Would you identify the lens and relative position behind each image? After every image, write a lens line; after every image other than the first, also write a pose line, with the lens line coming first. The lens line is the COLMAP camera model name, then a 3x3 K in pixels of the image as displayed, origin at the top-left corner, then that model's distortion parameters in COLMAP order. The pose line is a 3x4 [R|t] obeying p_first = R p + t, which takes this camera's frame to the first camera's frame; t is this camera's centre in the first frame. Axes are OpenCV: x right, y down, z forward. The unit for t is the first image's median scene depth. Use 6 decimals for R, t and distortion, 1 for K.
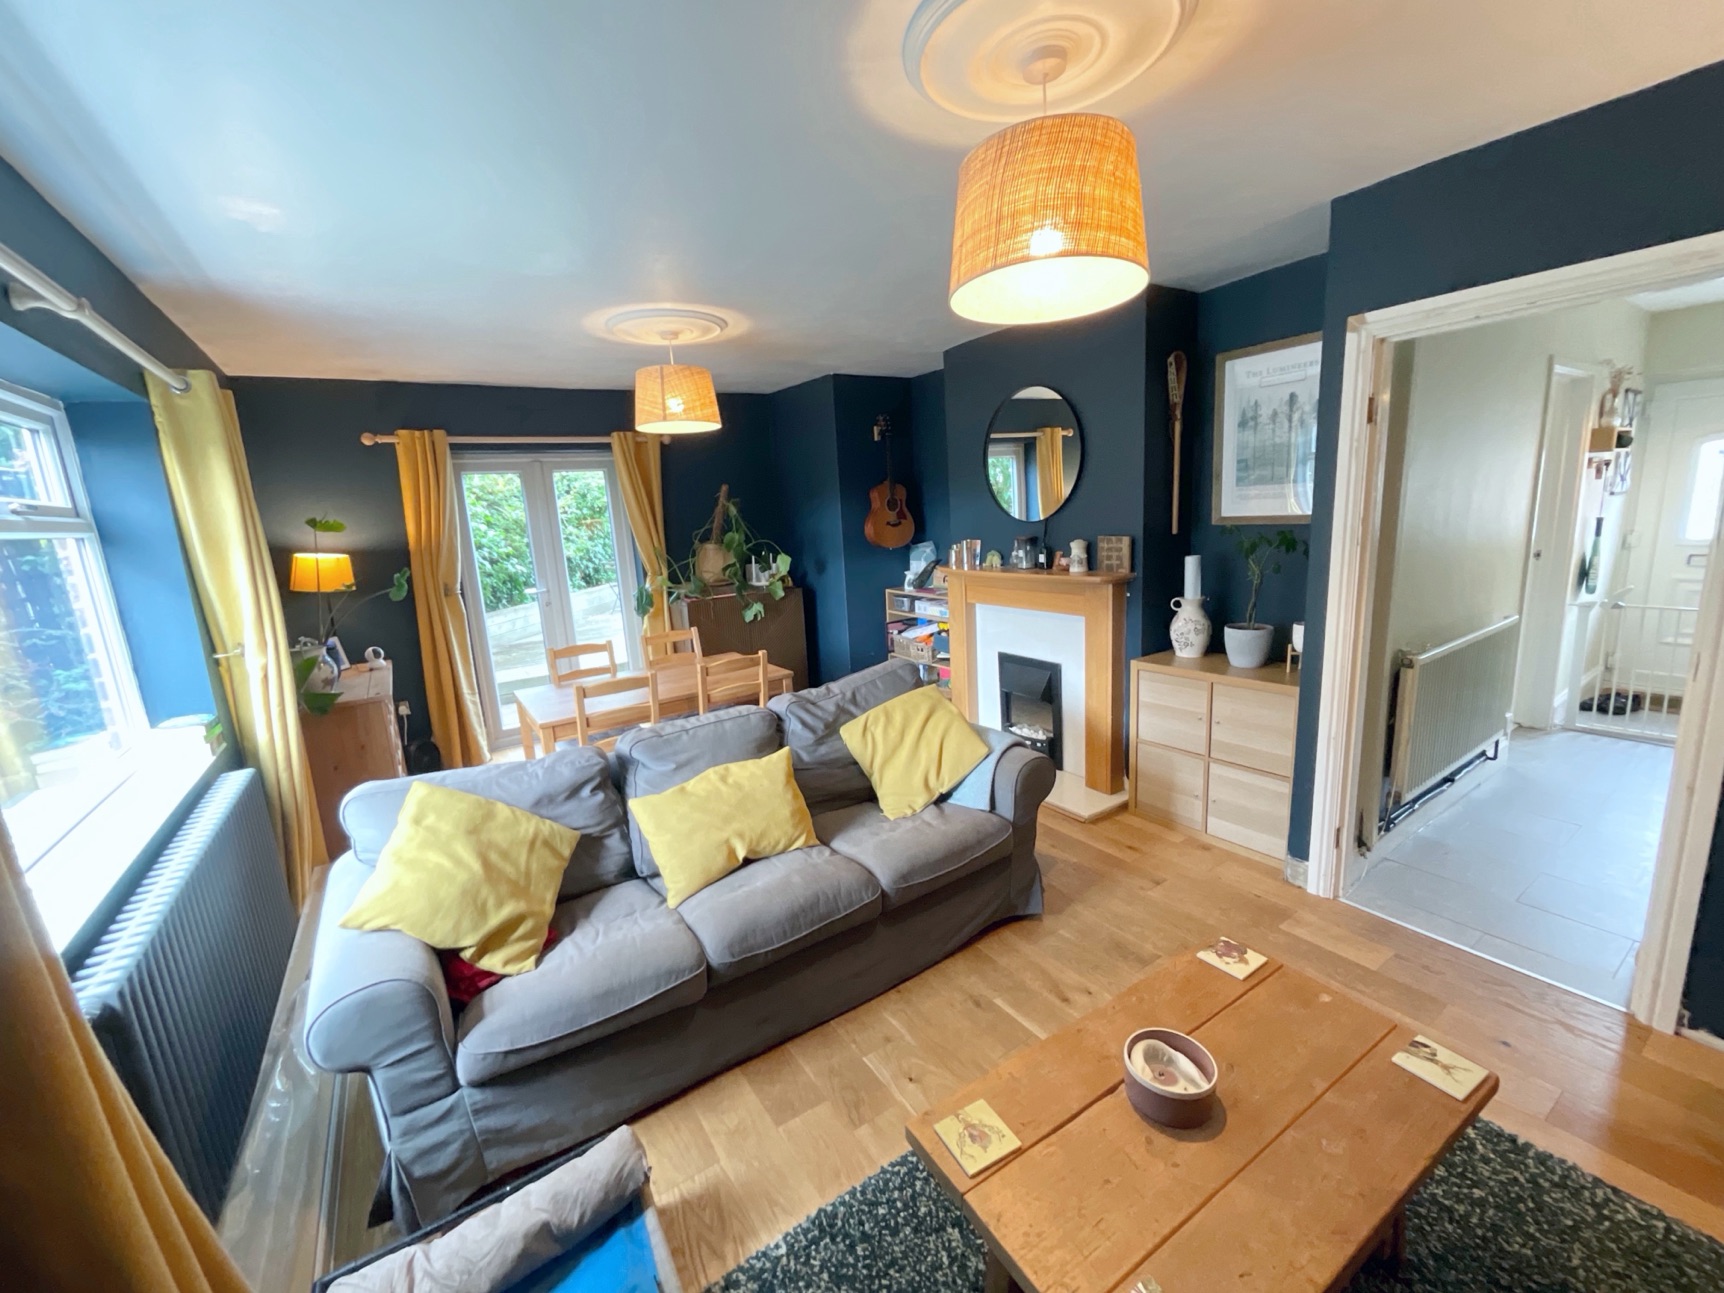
lens RADIAL K [[699.5, 0, 862.6], [0, 699.5, 644.7], [0, 0, 1]] dist [-0.000797, 0.000221]
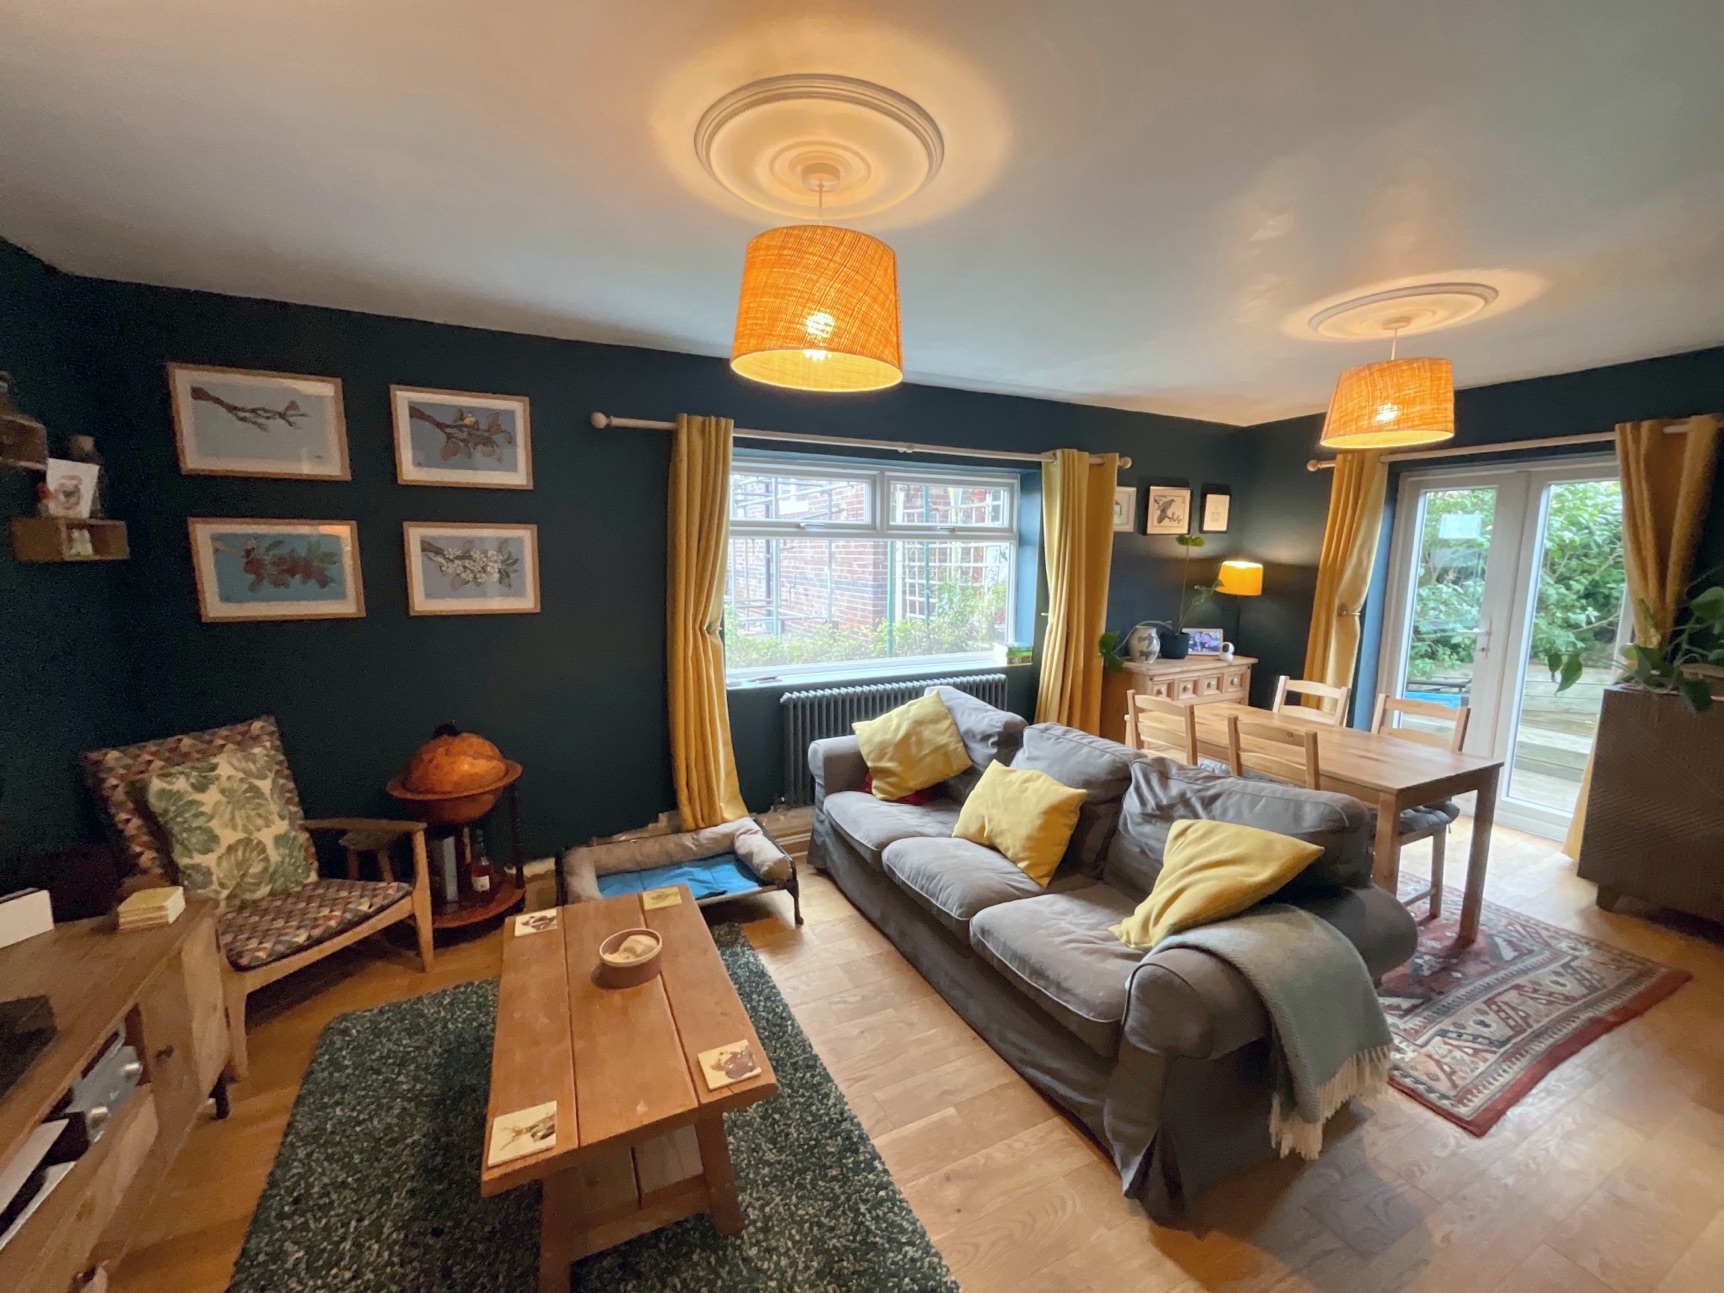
lens RADIAL K [[699.5, 0, 862.6], [0, 699.5, 649.6], [0, 0, 1]] dist [-0.000797, 0.000221]
pose [[-0.117438, 0.202925, -0.972126, 0.944740], [-0.192451, 0.955692, 0.222743, -0.225150], [0.974254, 0.213245, -0.073181, 0.823152]]
